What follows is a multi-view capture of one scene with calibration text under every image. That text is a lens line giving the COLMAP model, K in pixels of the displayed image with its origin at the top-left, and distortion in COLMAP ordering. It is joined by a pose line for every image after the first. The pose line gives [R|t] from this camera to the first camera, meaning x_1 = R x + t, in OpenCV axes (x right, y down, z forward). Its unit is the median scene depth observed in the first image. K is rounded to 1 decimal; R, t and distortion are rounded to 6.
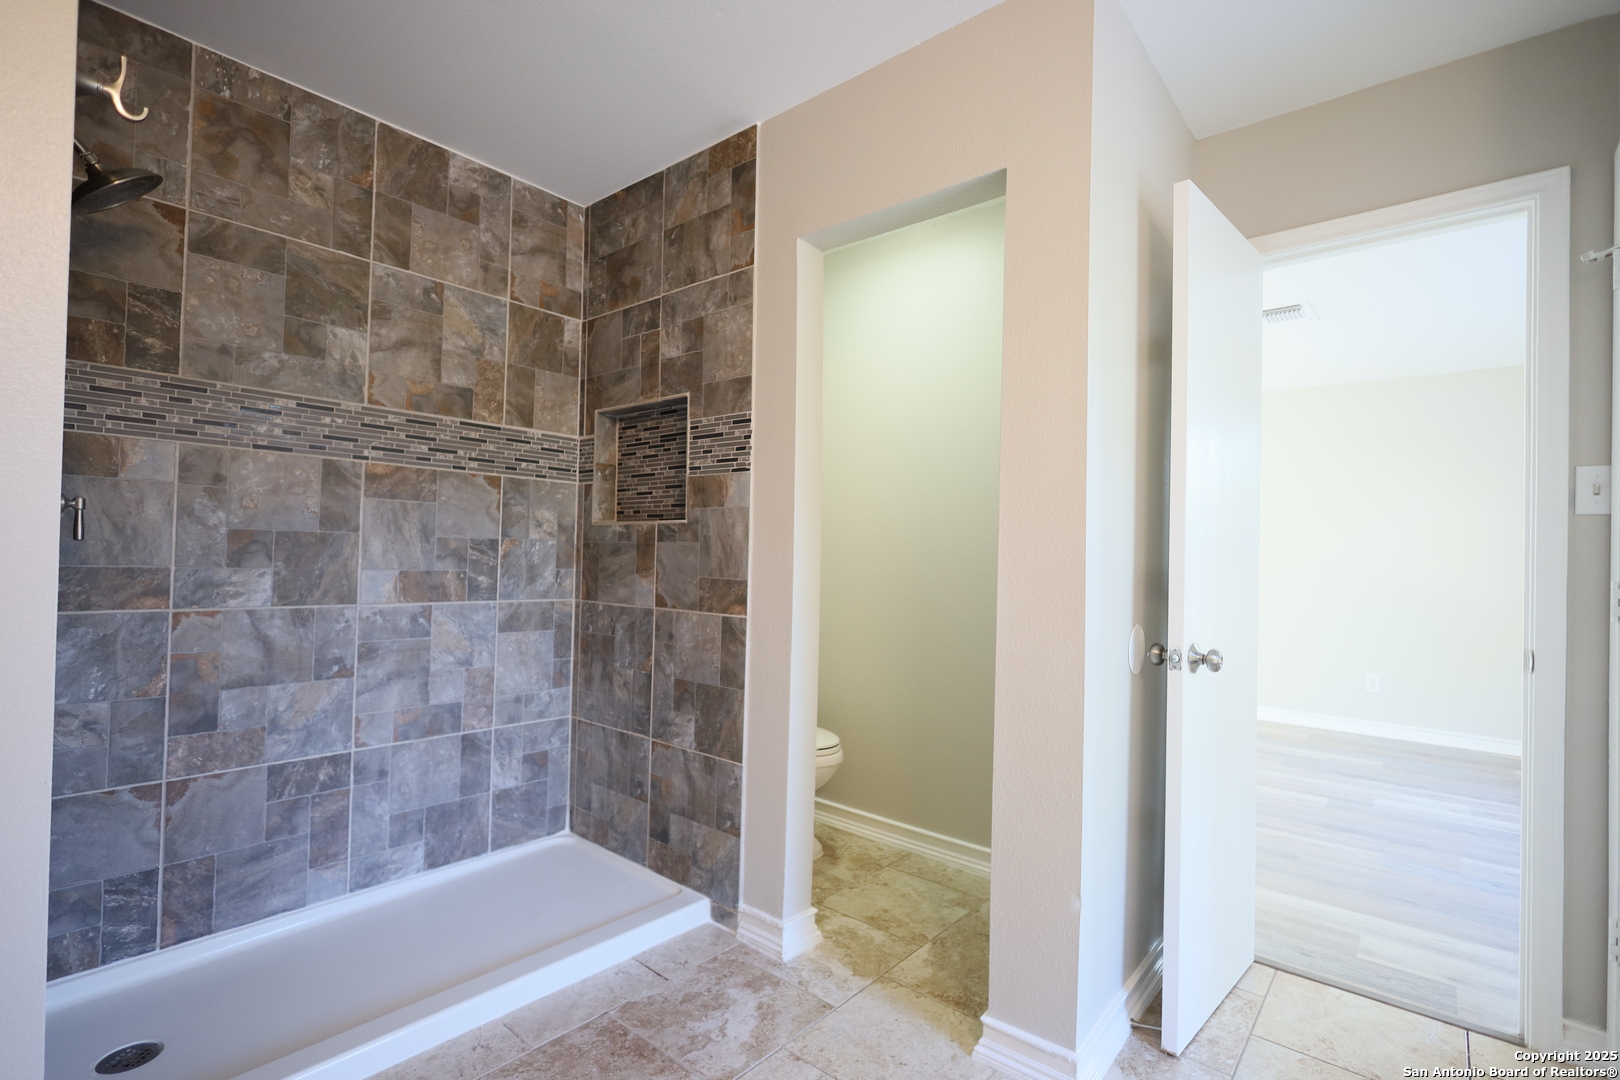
lens RADIAL K [[749.3, 0, 819.4], [0, 749.3, 543.6], [0, 0, 1]] dist [-0.003285, 0.001071]
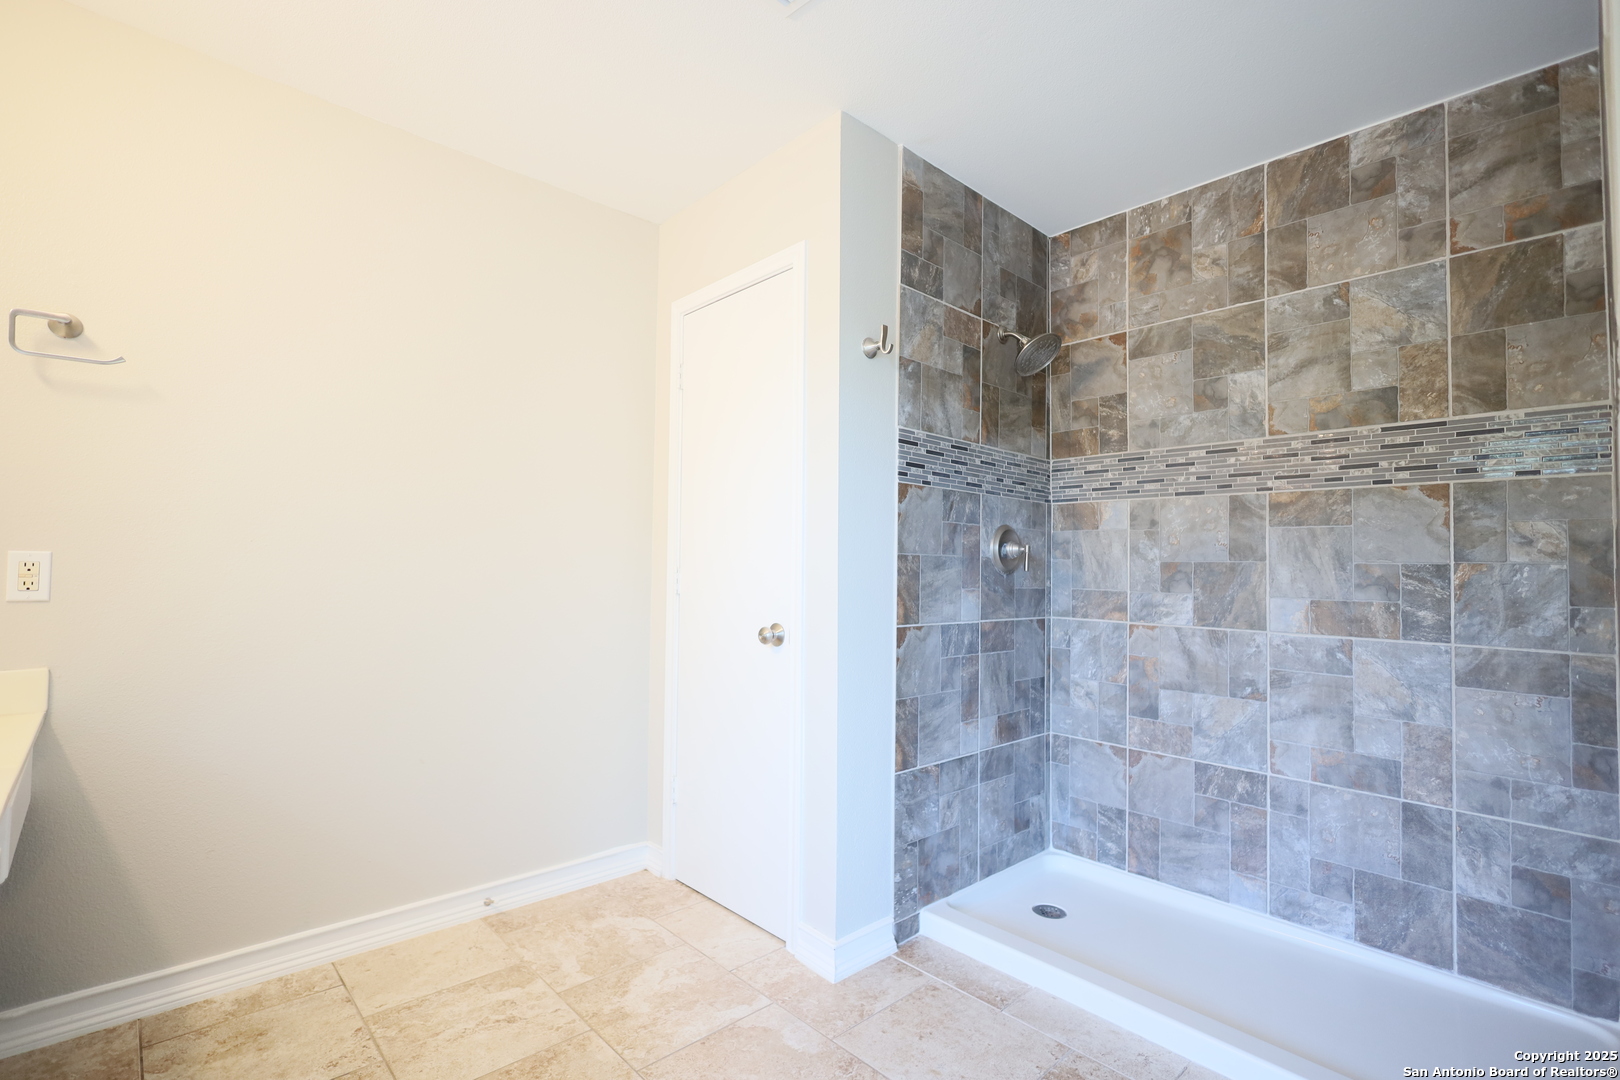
lens RADIAL K [[749.3, 0, 811.8], [0, 749.3, 540.3], [0, 0, 1]] dist [-0.003285, 0.001071]
pose [[-0.124572, -0.060820, -0.990345, 0.487931], [0.000089, 0.998119, -0.061309, 0.019399], [0.992211, -0.007726, -0.124332, 0.507378]]
